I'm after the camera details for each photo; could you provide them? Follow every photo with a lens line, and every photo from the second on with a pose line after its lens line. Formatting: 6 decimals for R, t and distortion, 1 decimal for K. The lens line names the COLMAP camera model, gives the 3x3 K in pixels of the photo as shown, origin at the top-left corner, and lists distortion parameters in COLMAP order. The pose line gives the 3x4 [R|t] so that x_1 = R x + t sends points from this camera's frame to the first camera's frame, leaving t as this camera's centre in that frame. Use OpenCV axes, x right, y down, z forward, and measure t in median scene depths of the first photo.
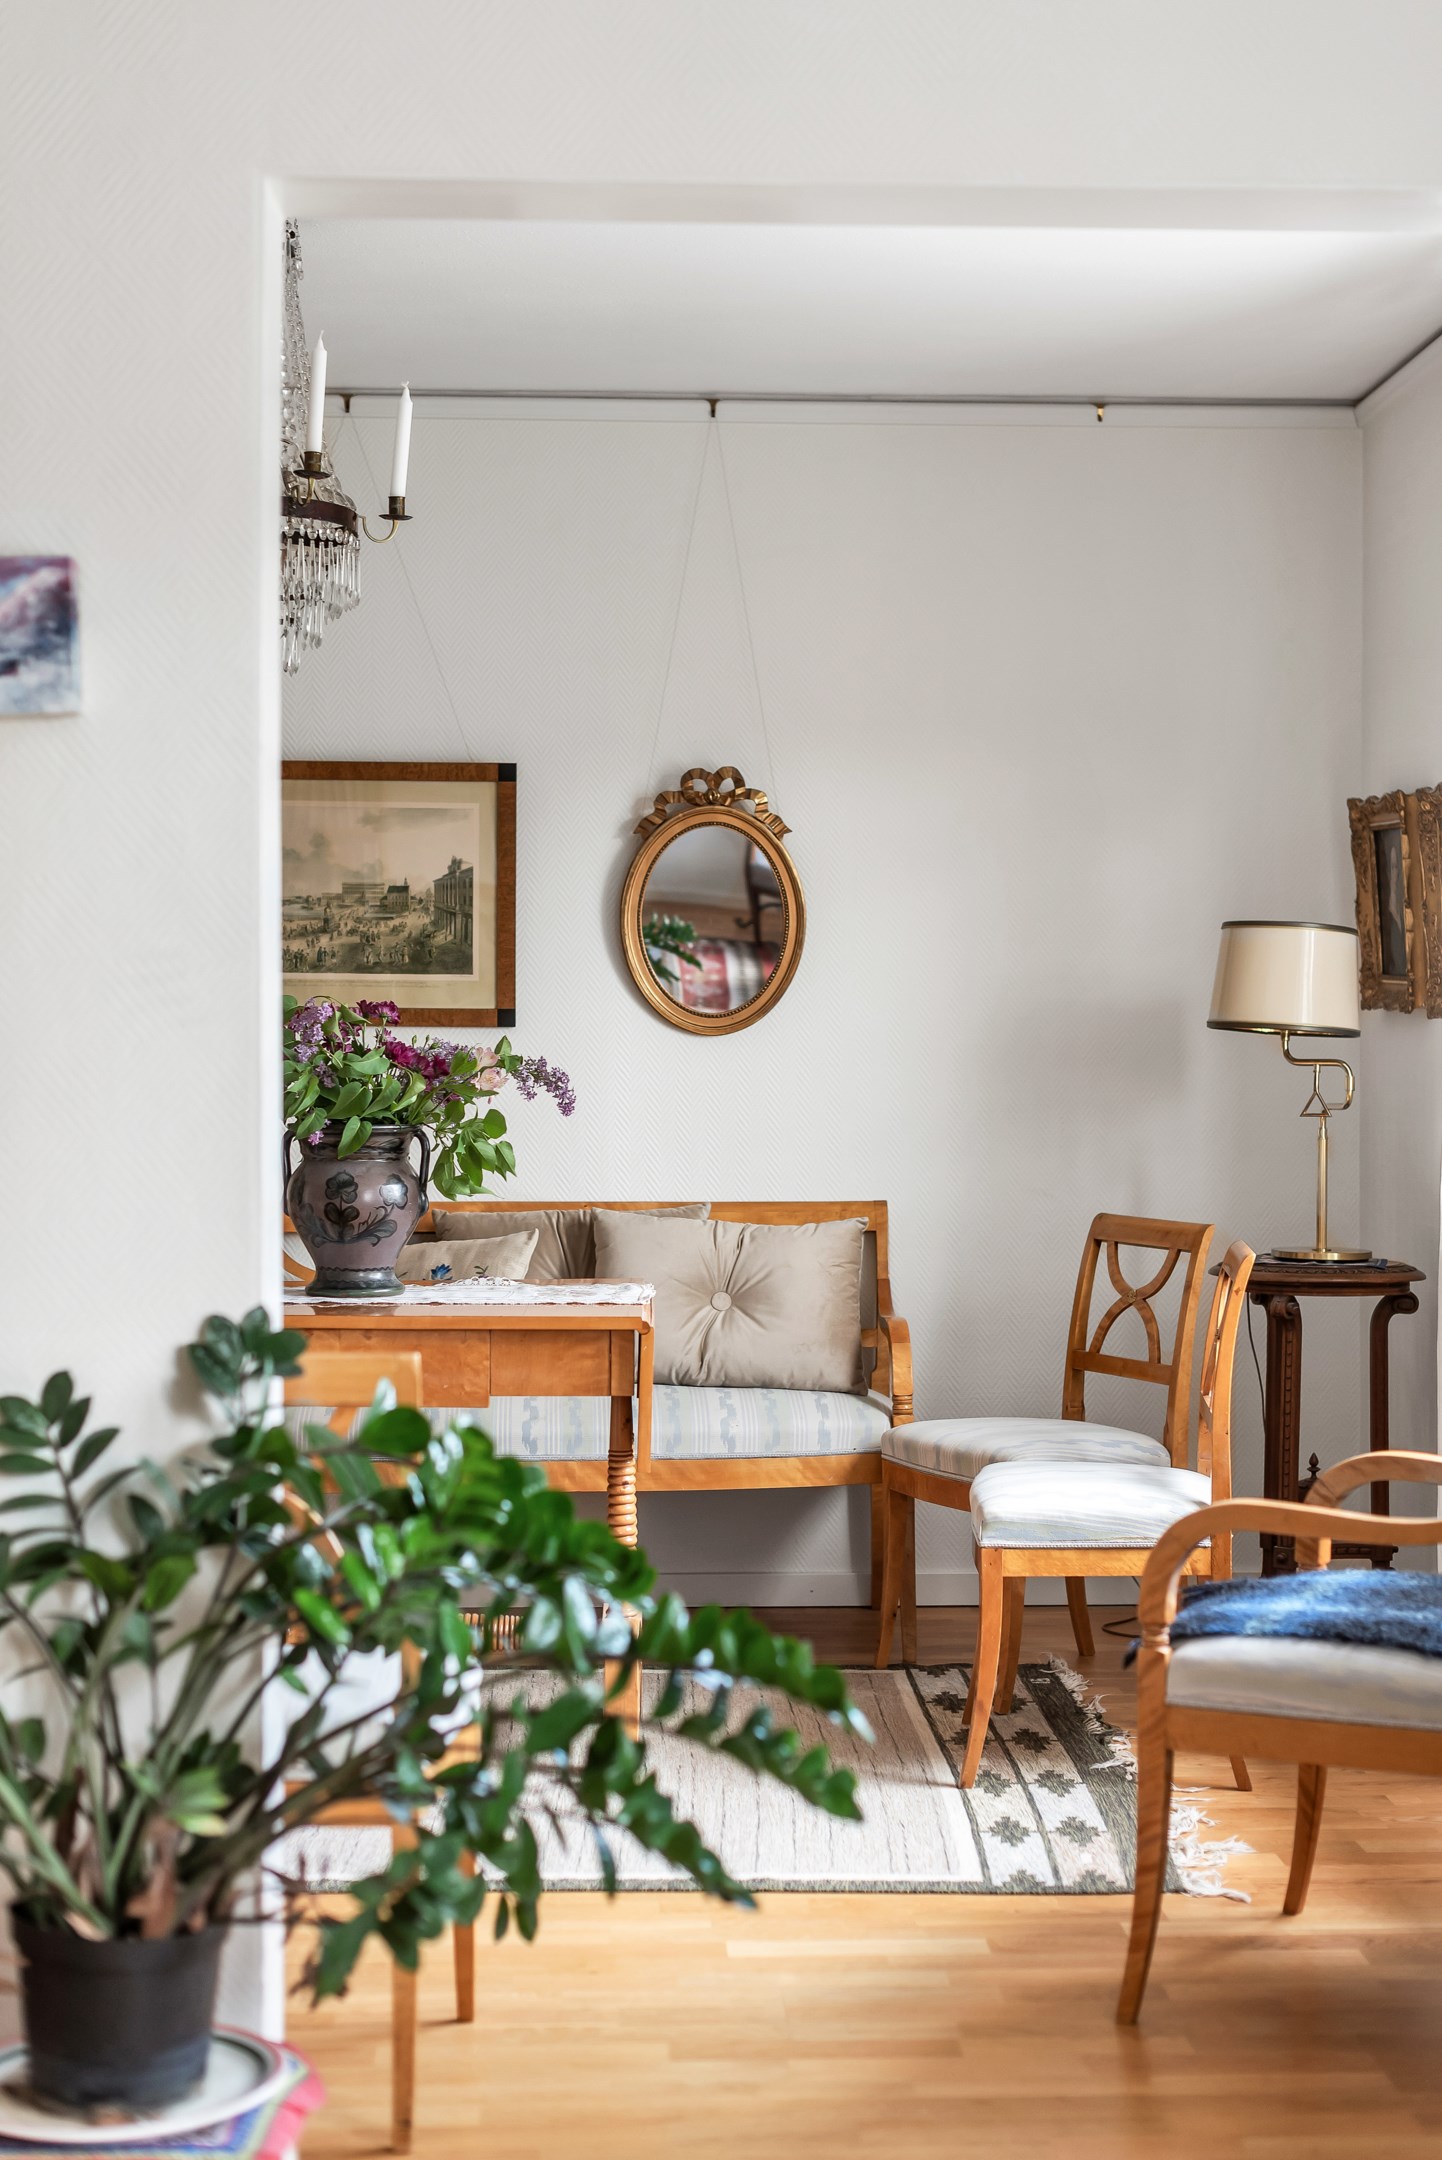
lens RADIAL K [[3047.2, 0, 724.5], [0, 3047.2, 1049.7], [0, 0, 1]] dist [0.000916, 0.092931]
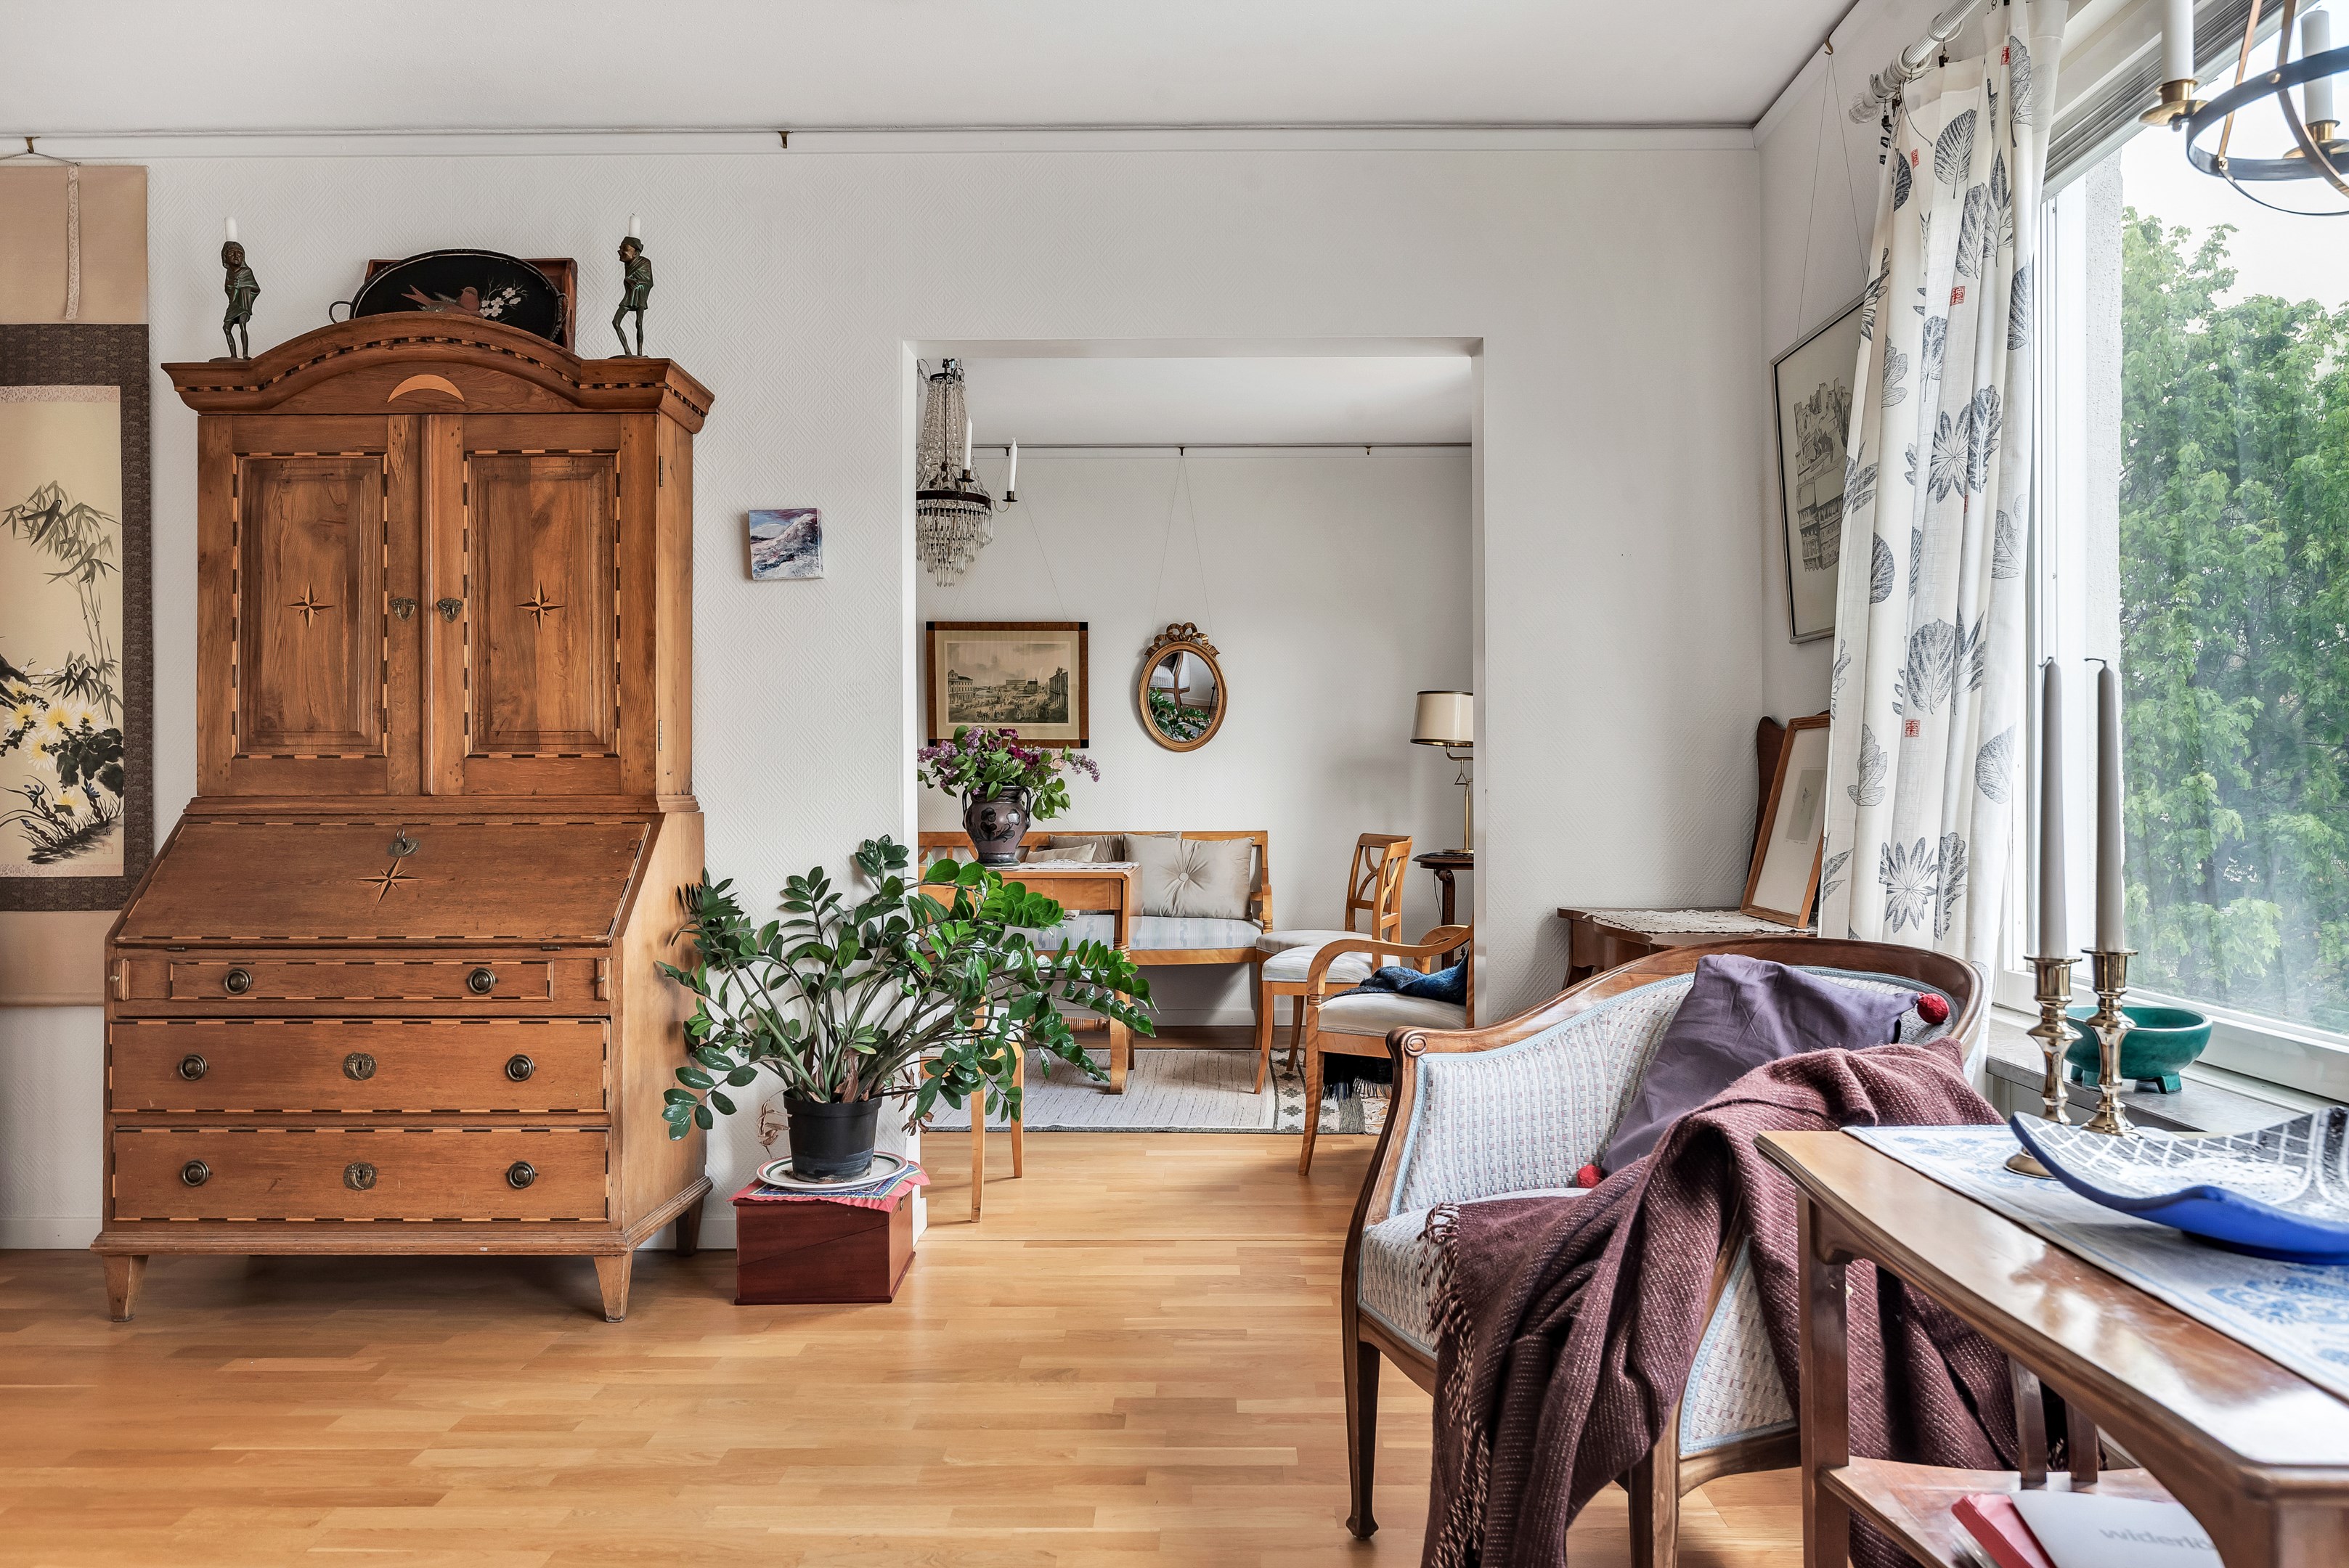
lens RADIAL K [[1570.5, 0, 1200.4], [0, 1570.5, 785.3], [0, 0, 1]] dist [-0.000914, 0.000929]
pose [[0.998863, -0.004693, -0.047440, 0.064453], [0.004414, 0.999972, -0.005986, 0.027254], [0.047466, 0.005770, 0.998856, -0.080458]]
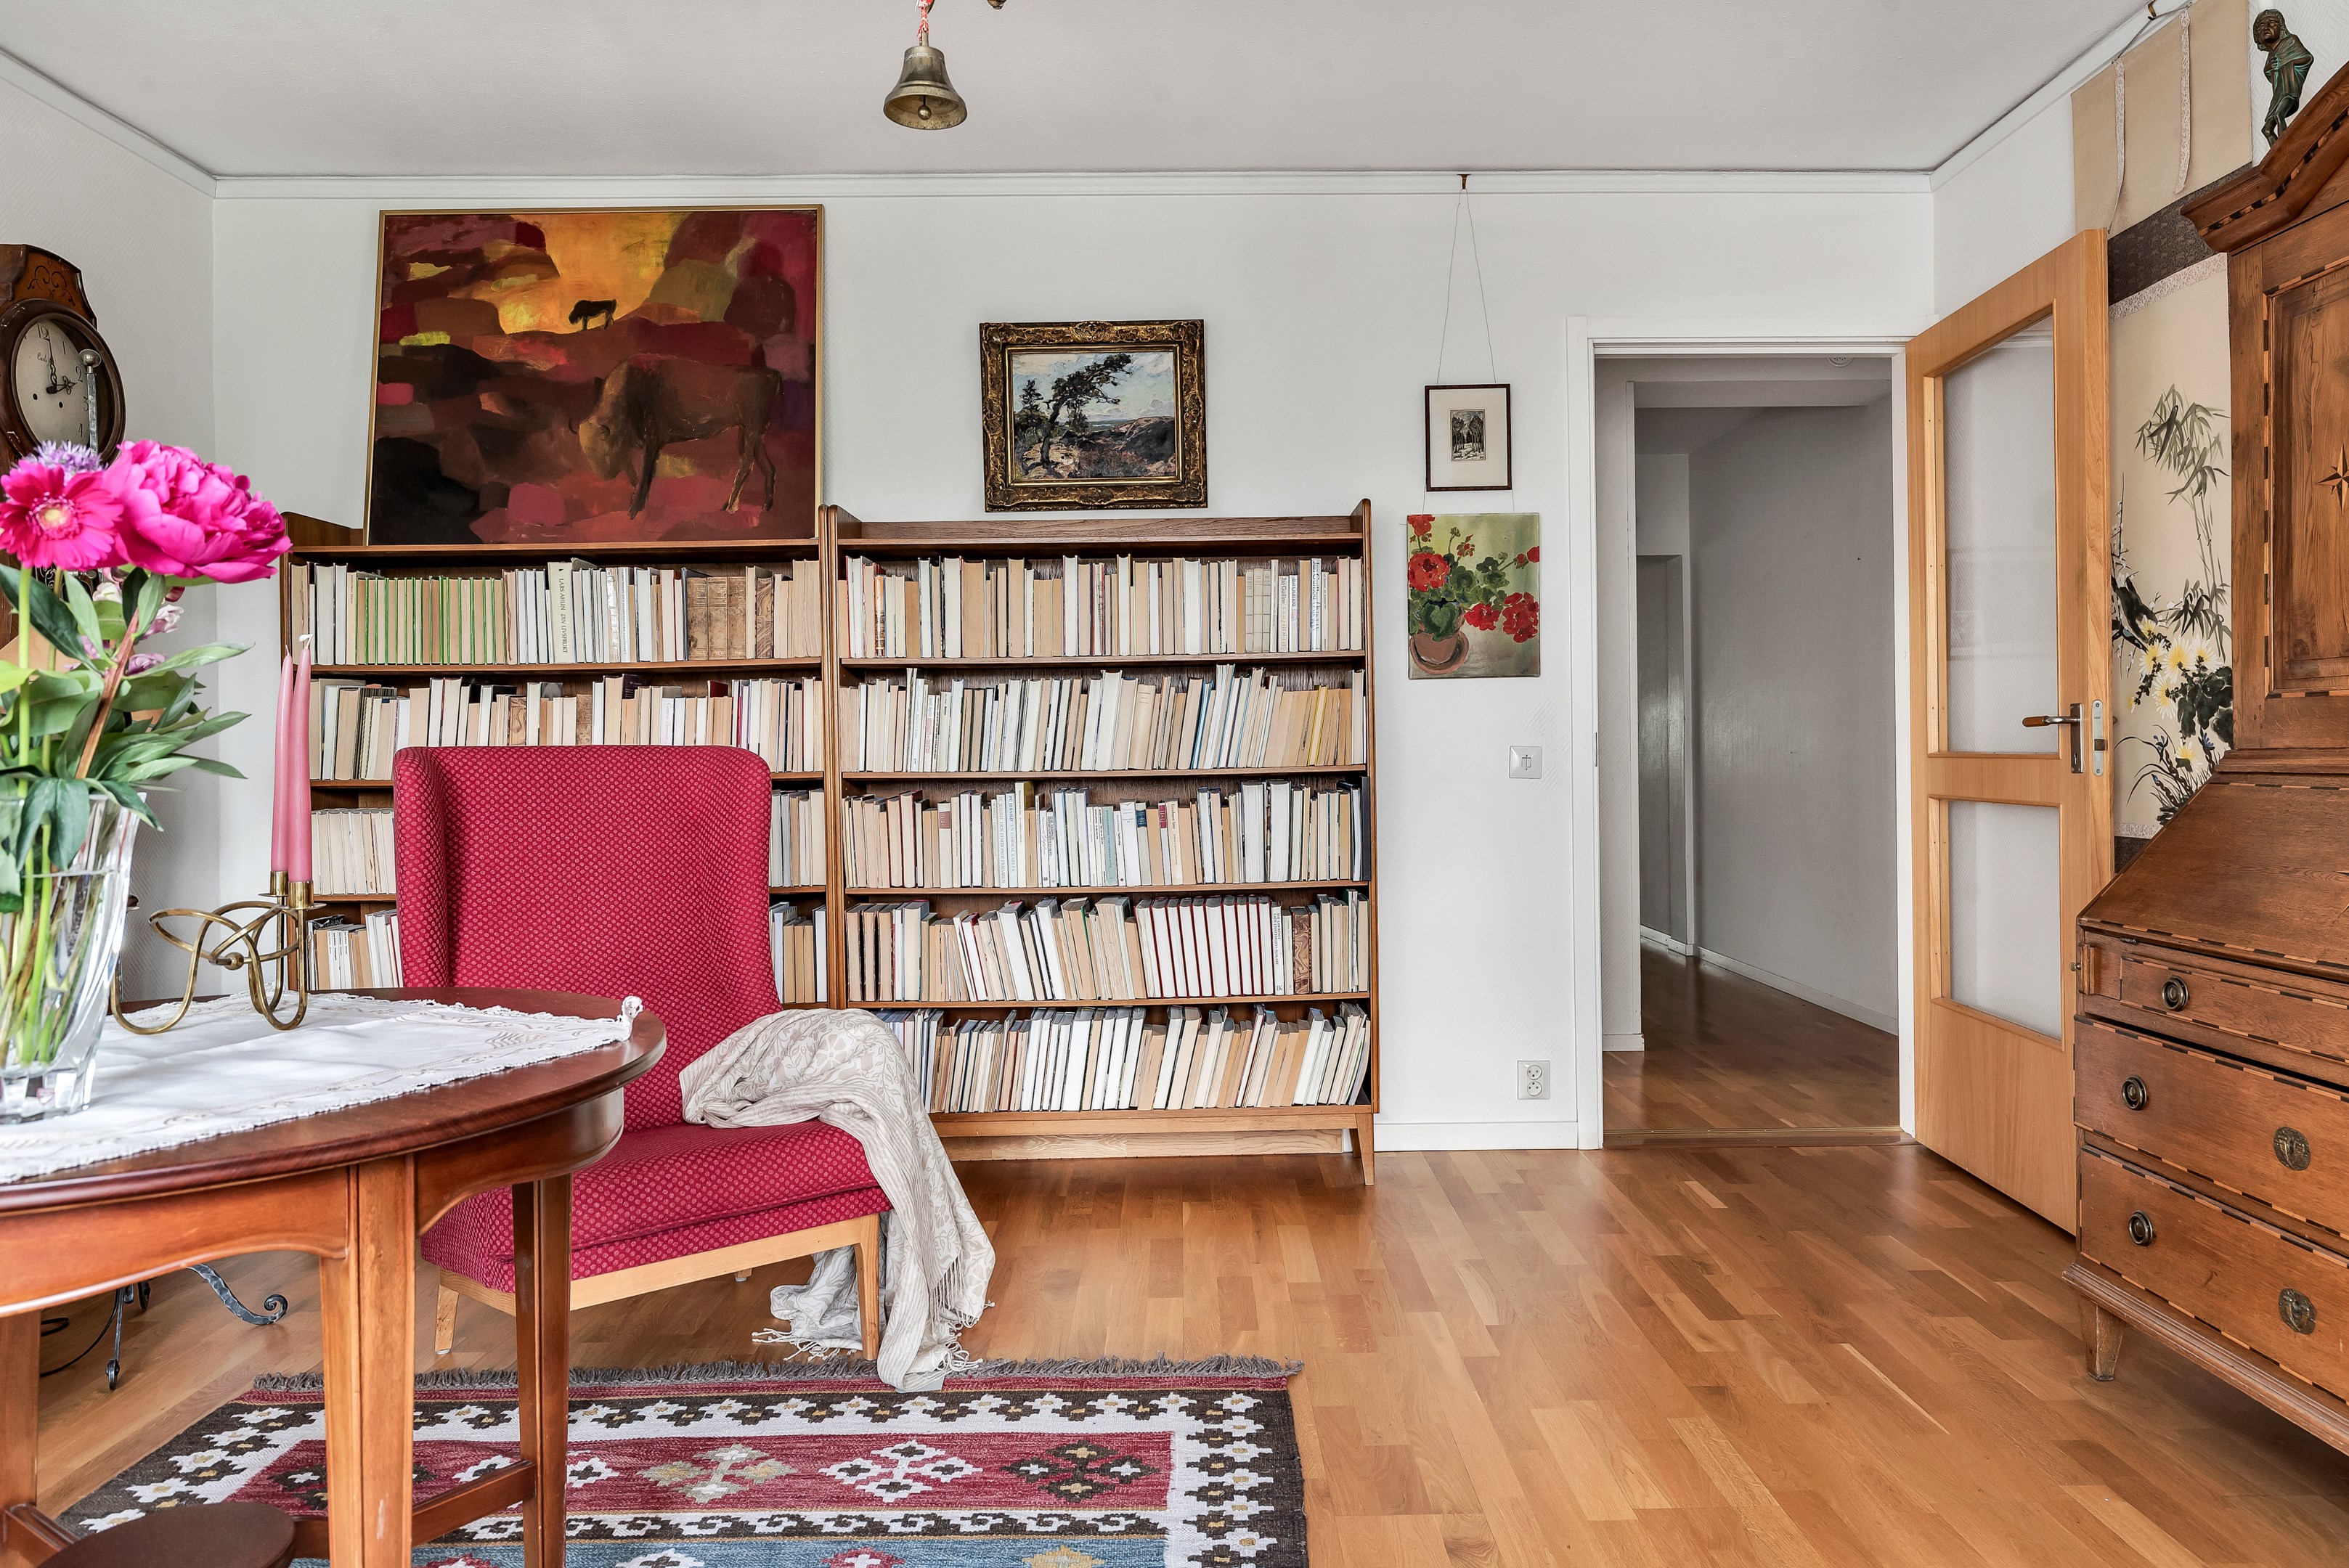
lens RADIAL K [[1481.7, 0, 1180.3], [0, 1481.7, 755.0], [0, 0, 1]] dist [-0.000788, 0.000324]
pose [[-0.037410, -0.000774, -0.999300, 0.102149], [0.005121, 0.999986, -0.000966, 0.026831], [0.999287, -0.005154, -0.037406, 0.188896]]
